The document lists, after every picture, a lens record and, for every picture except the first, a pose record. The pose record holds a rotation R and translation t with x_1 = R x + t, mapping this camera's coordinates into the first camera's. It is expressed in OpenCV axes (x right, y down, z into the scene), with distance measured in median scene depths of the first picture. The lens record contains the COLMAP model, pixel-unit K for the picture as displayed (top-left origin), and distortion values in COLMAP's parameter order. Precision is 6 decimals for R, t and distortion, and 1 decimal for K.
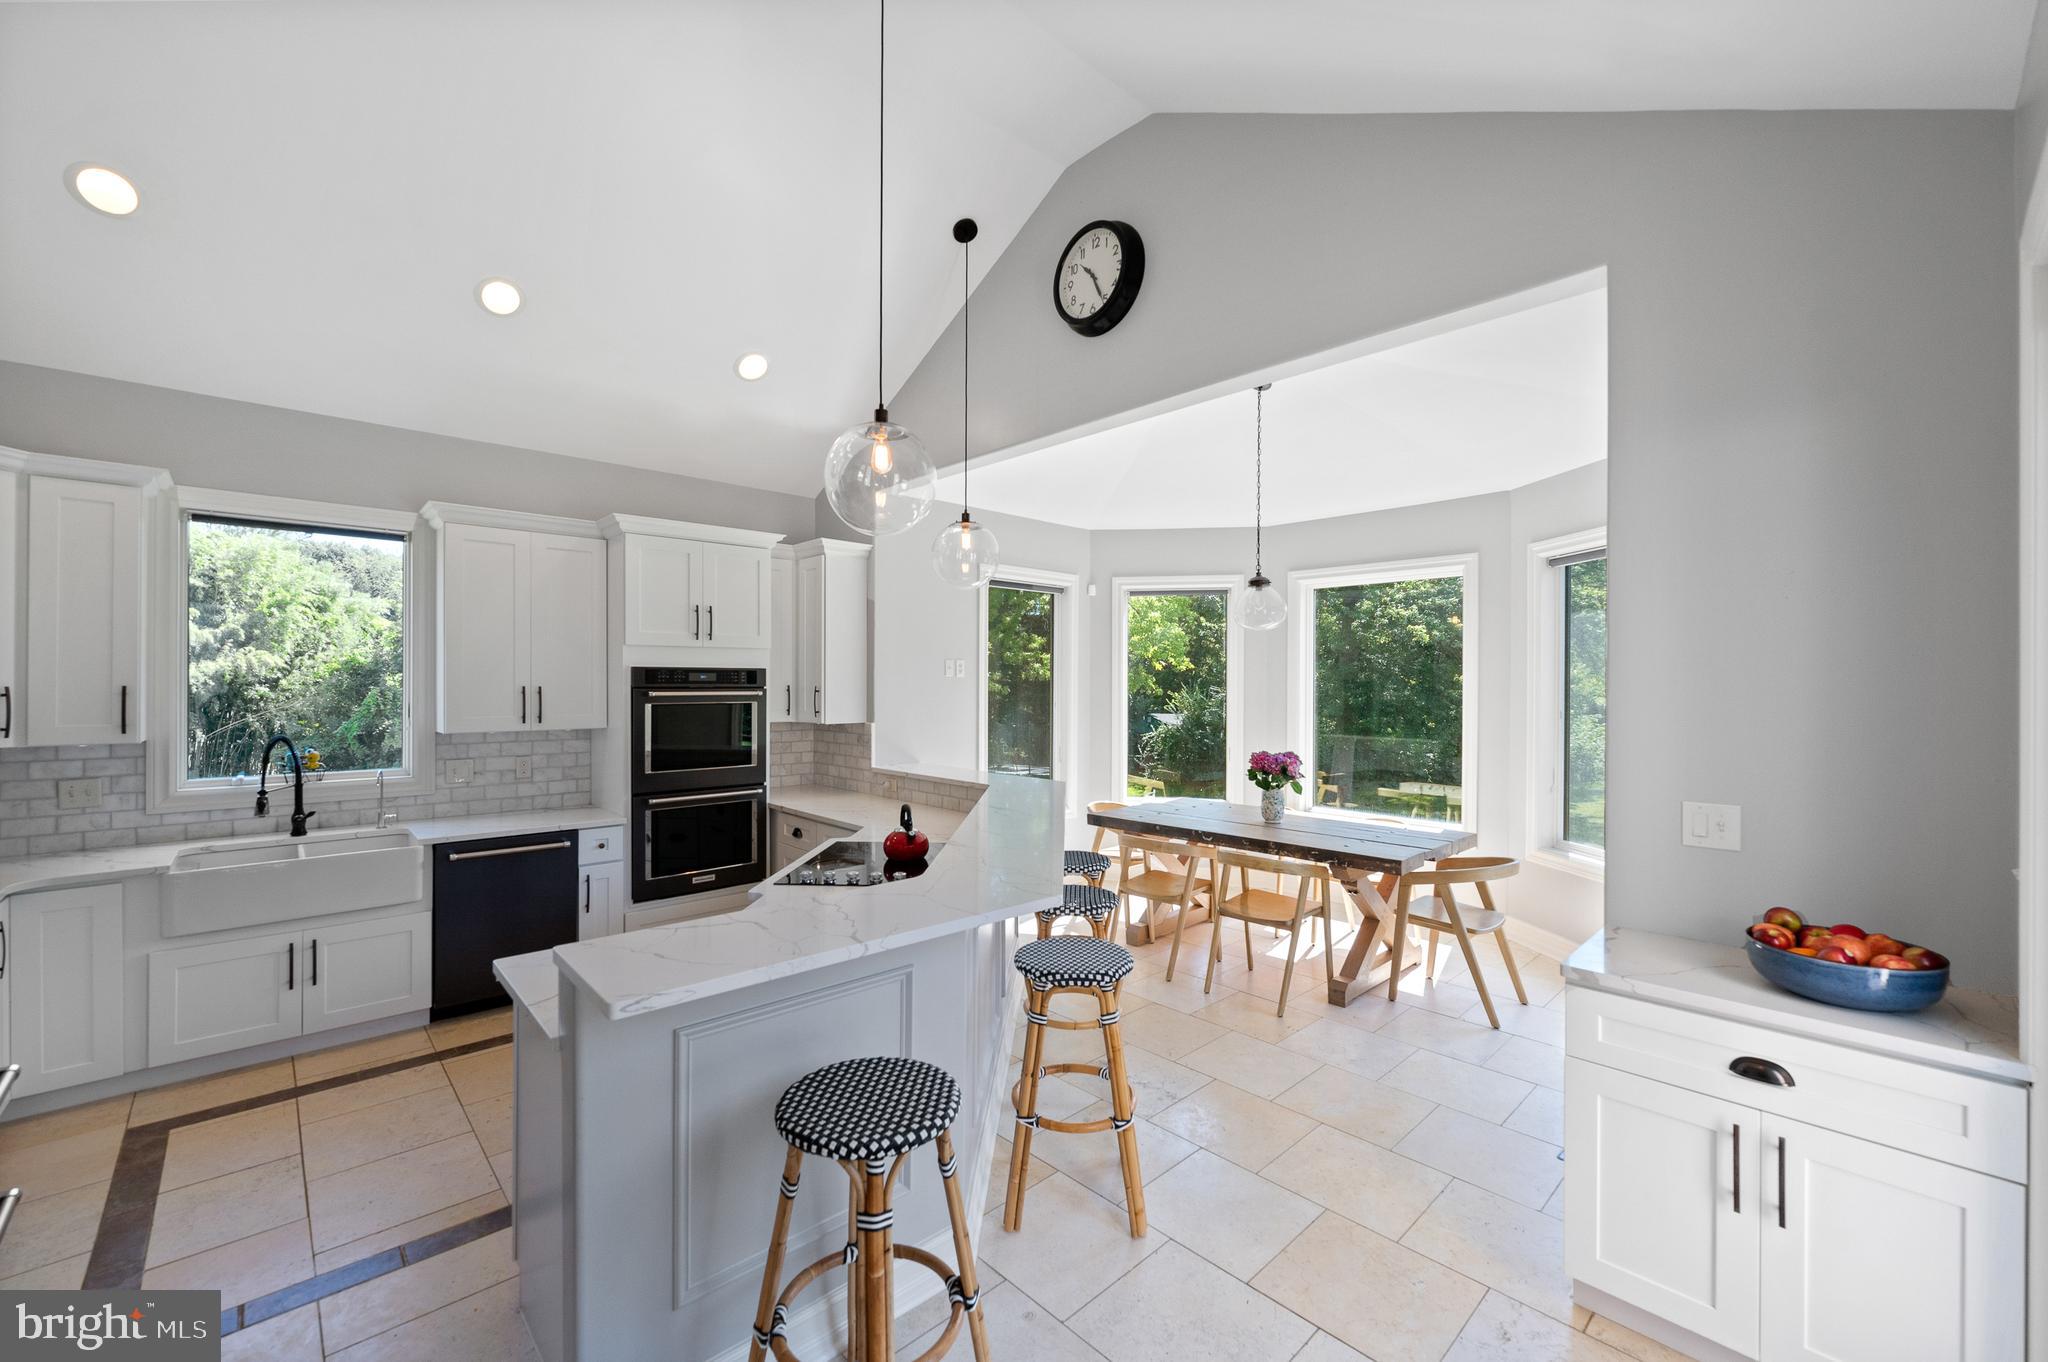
lens RADIAL K [[832.4, 0, 1023.7], [0, 832.4, 683.3], [0, 0, 1]] dist [-0.000535, 0.000508]
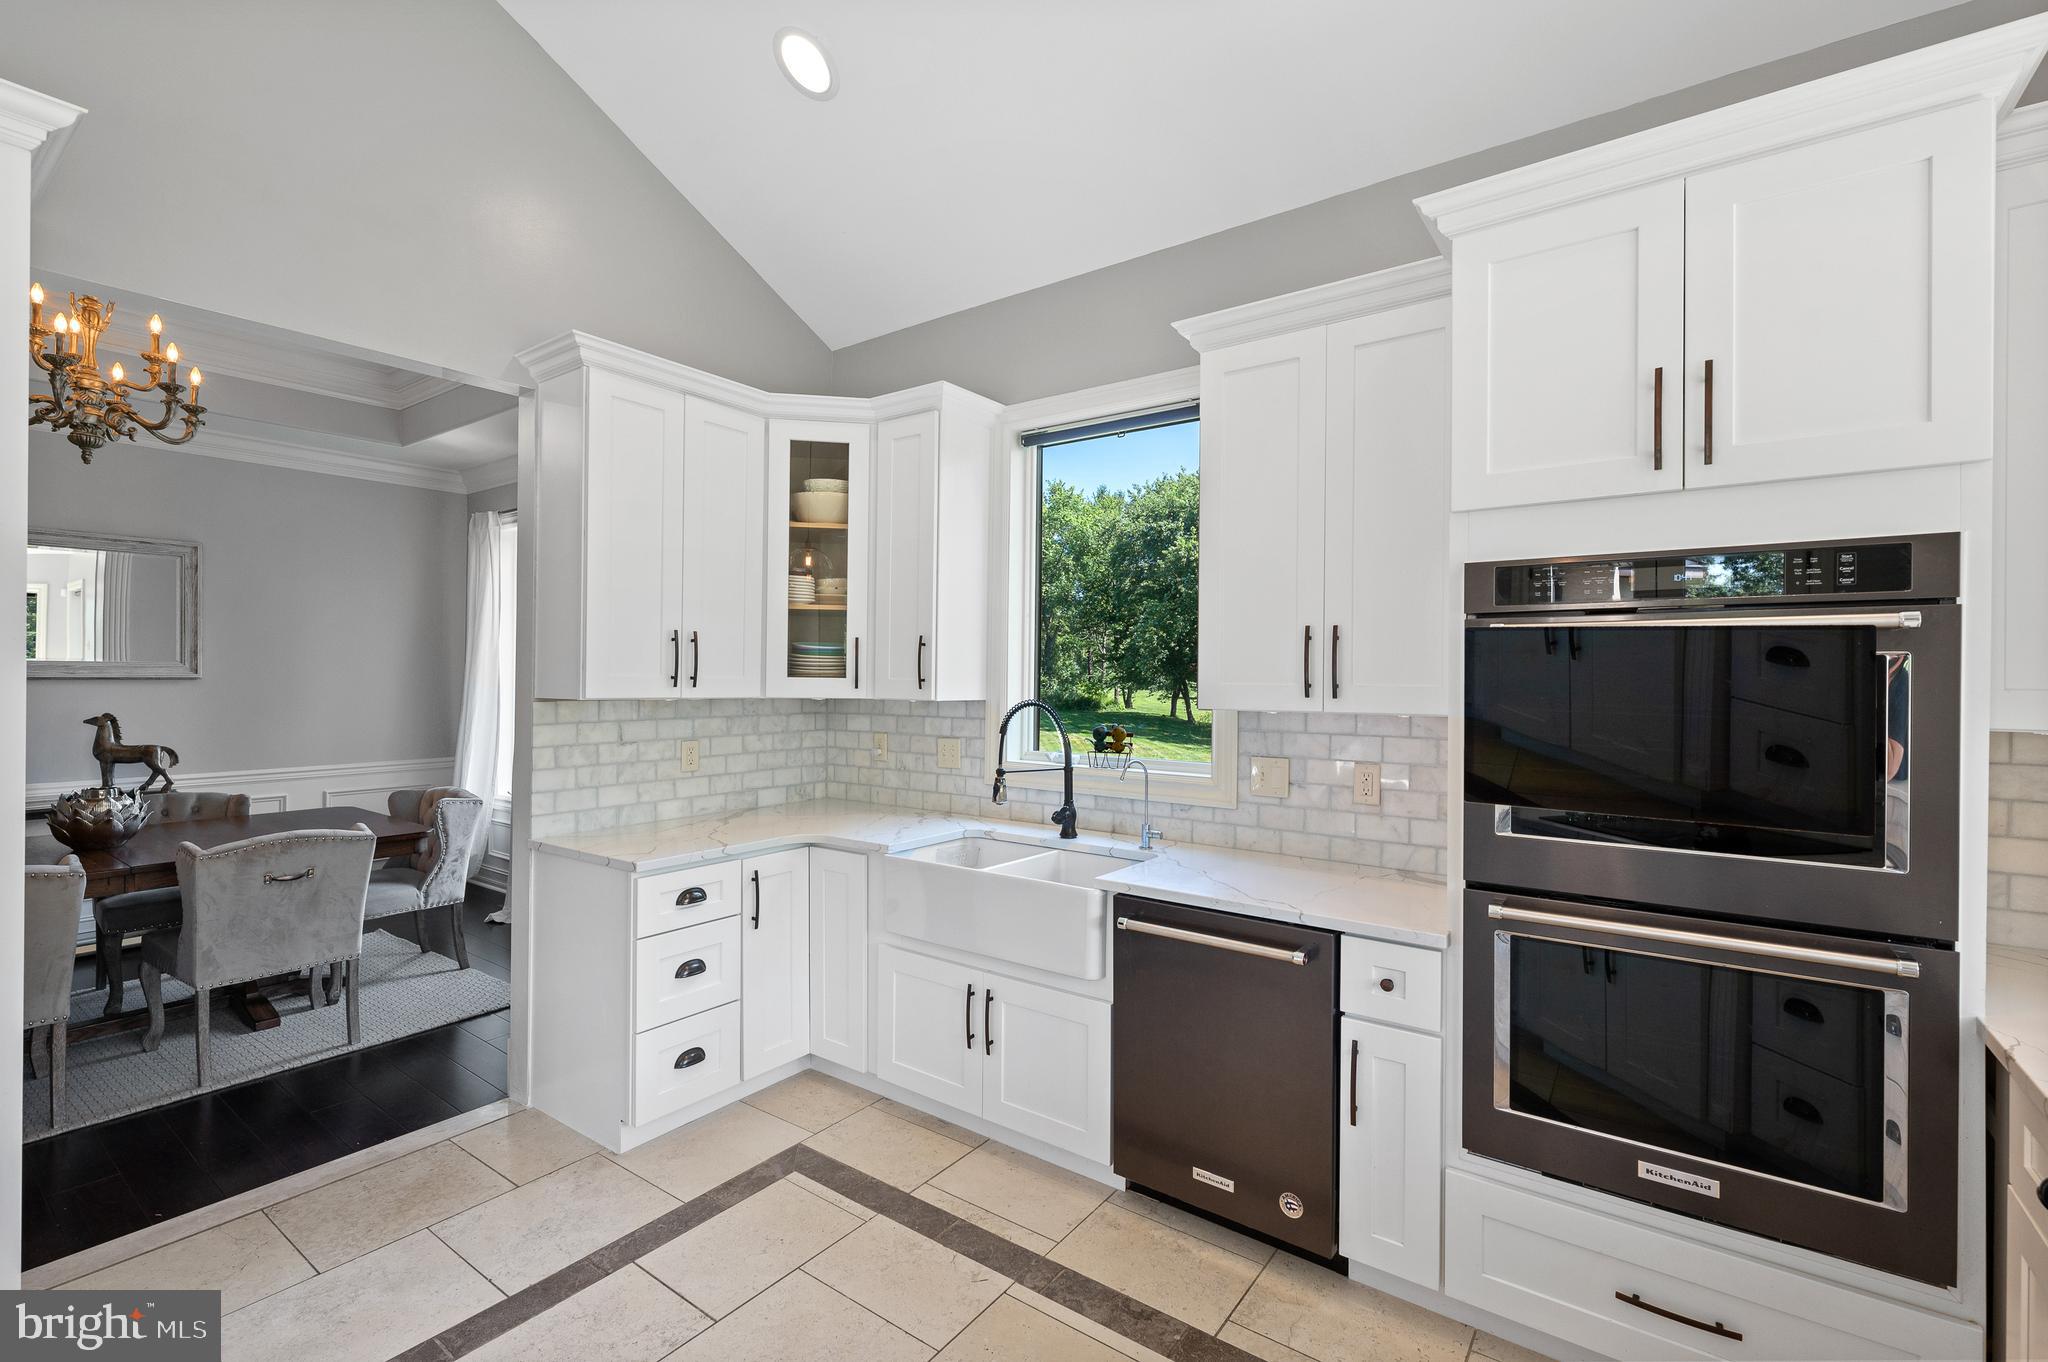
lens RADIAL K [[892.6, 0, 1027.2], [0, 892.6, 683.1], [0, 0, 1]] dist [0.002167, 0.000267]
pose [[0.203594, 0.005783, -0.979038, -0.103659], [-0.009880, 0.999944, 0.003852, 0.043559], [0.979006, 0.008889, 0.203639, 0.810227]]
